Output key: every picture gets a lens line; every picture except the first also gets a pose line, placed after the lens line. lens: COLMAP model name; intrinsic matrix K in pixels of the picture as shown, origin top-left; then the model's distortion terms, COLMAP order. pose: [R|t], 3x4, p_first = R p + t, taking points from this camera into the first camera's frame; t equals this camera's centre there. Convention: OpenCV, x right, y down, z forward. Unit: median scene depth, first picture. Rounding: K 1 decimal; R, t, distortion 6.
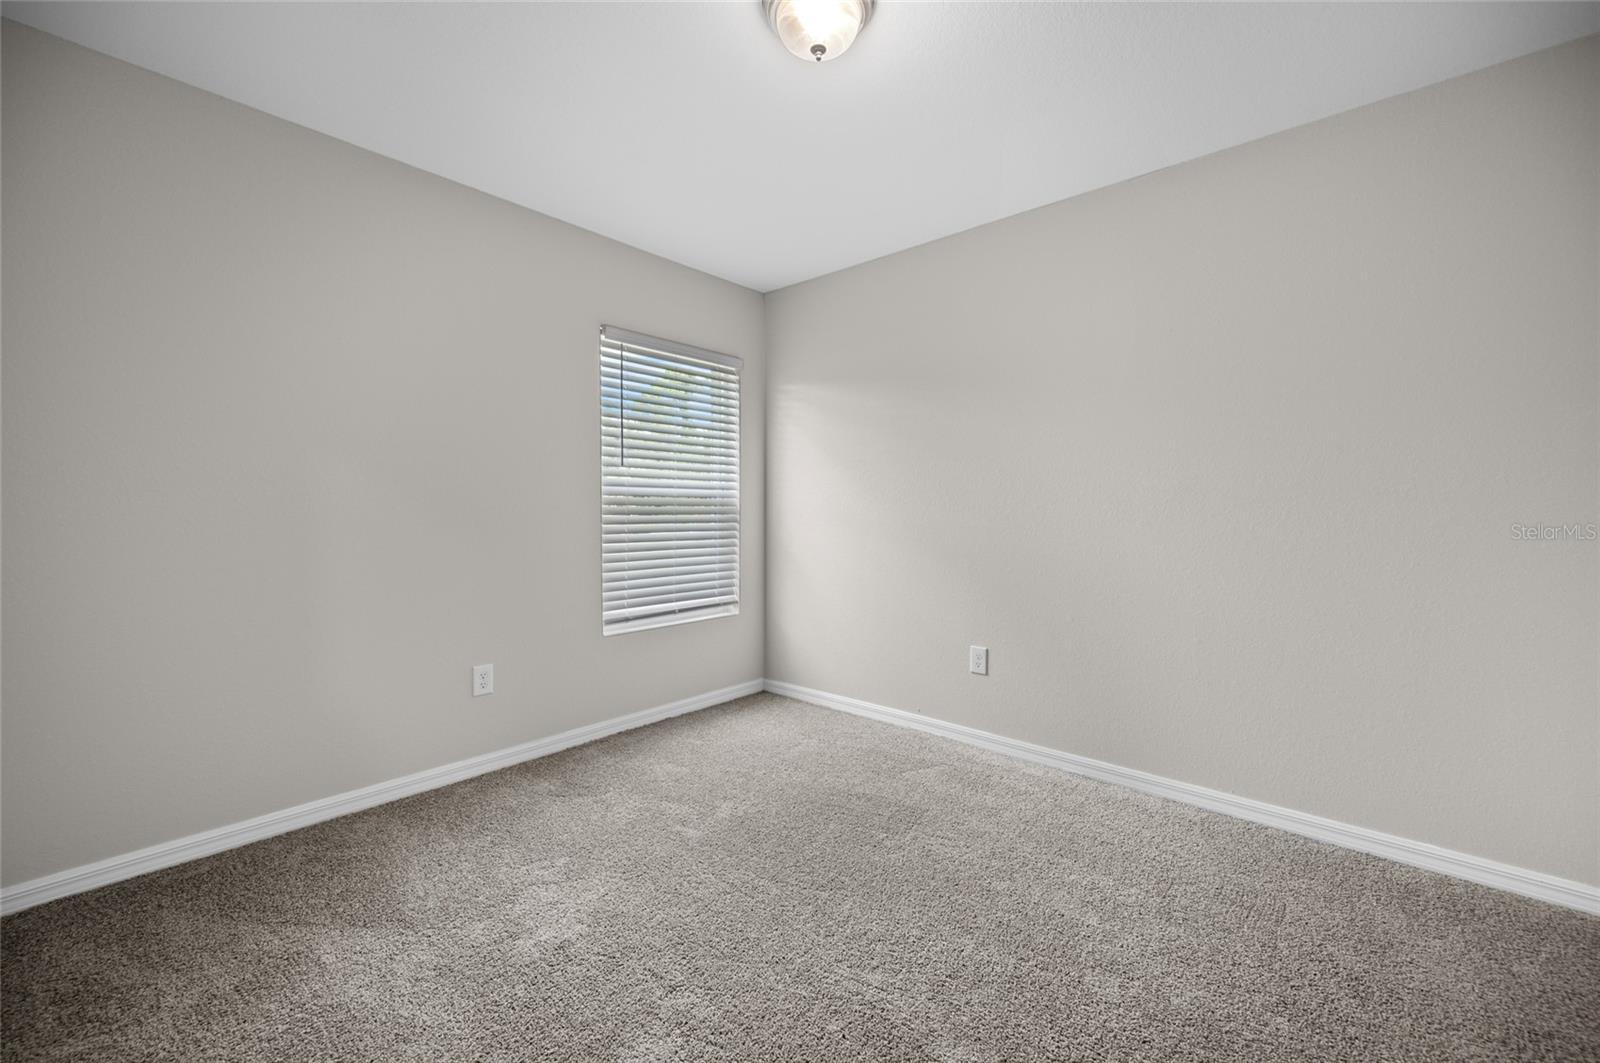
lens RADIAL K [[639.1, 0, 797.3], [0, 639.1, 524.8], [0, 0, 1]] dist [0.001616, -0.000463]
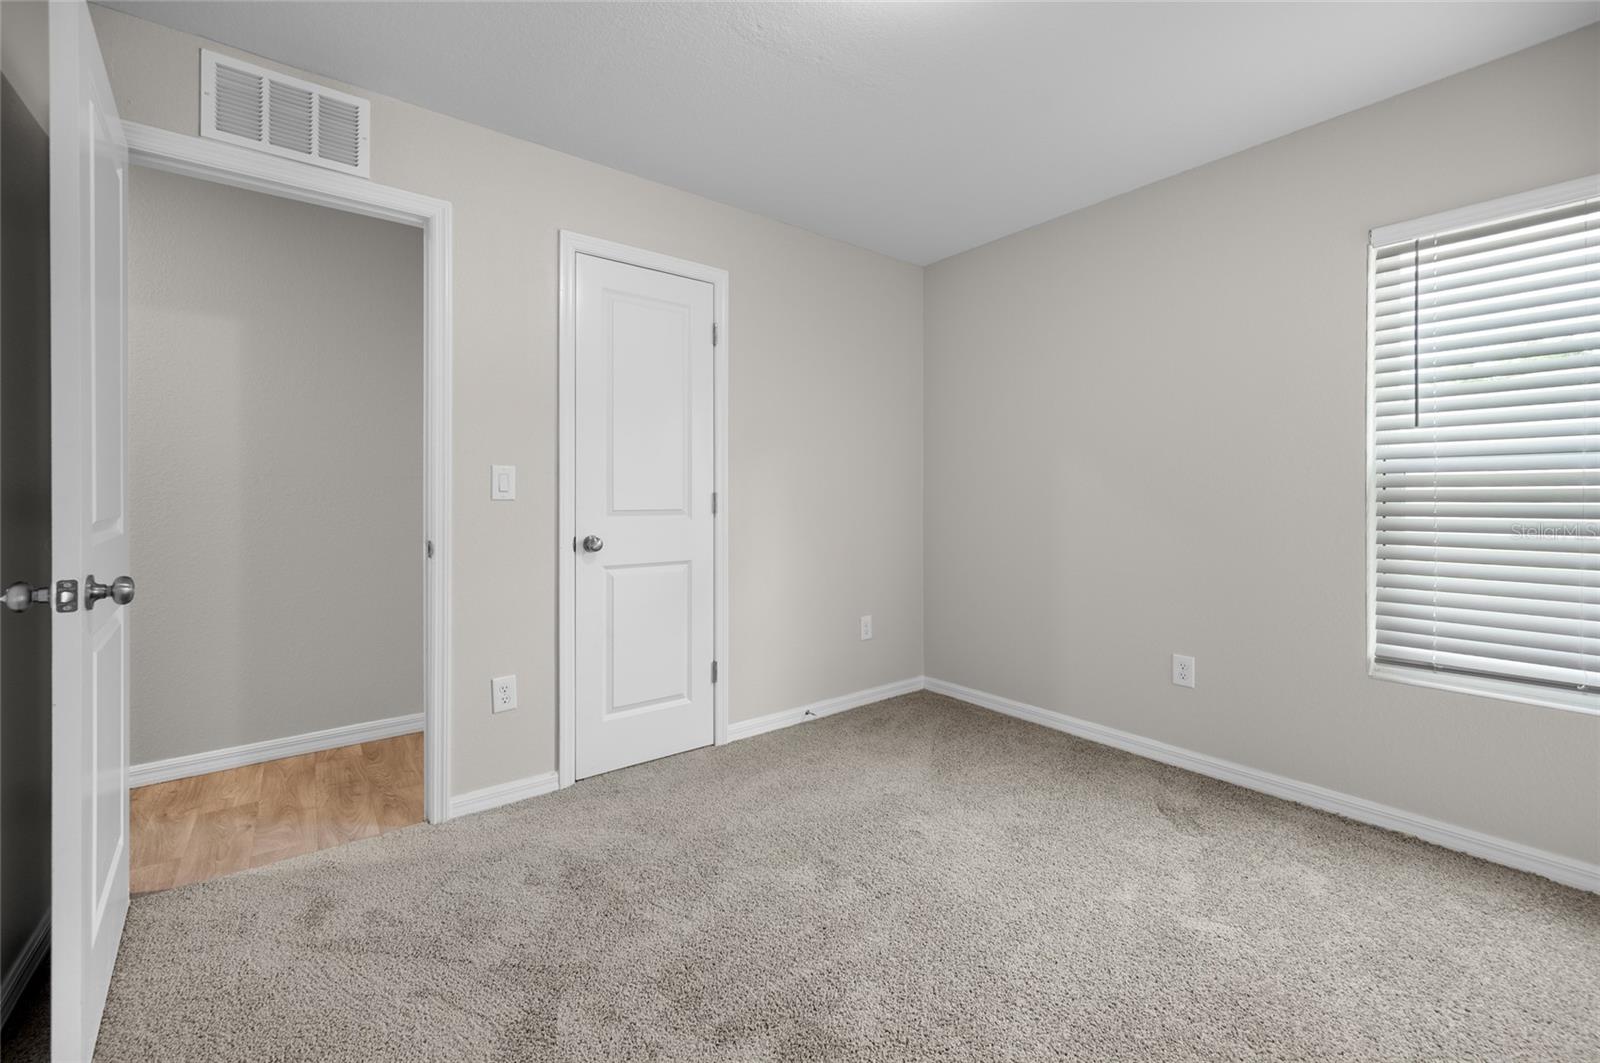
lens RADIAL K [[639.1, 0, 785.7], [0, 639.1, 492.8], [0, 0, 1]] dist [0.001616, -0.000463]
pose [[-0.191578, -0.004511, -0.981467, 0.580565], [-0.015545, 0.999878, -0.001562, -0.016509], [0.981354, 0.014958, -0.191625, 0.593119]]
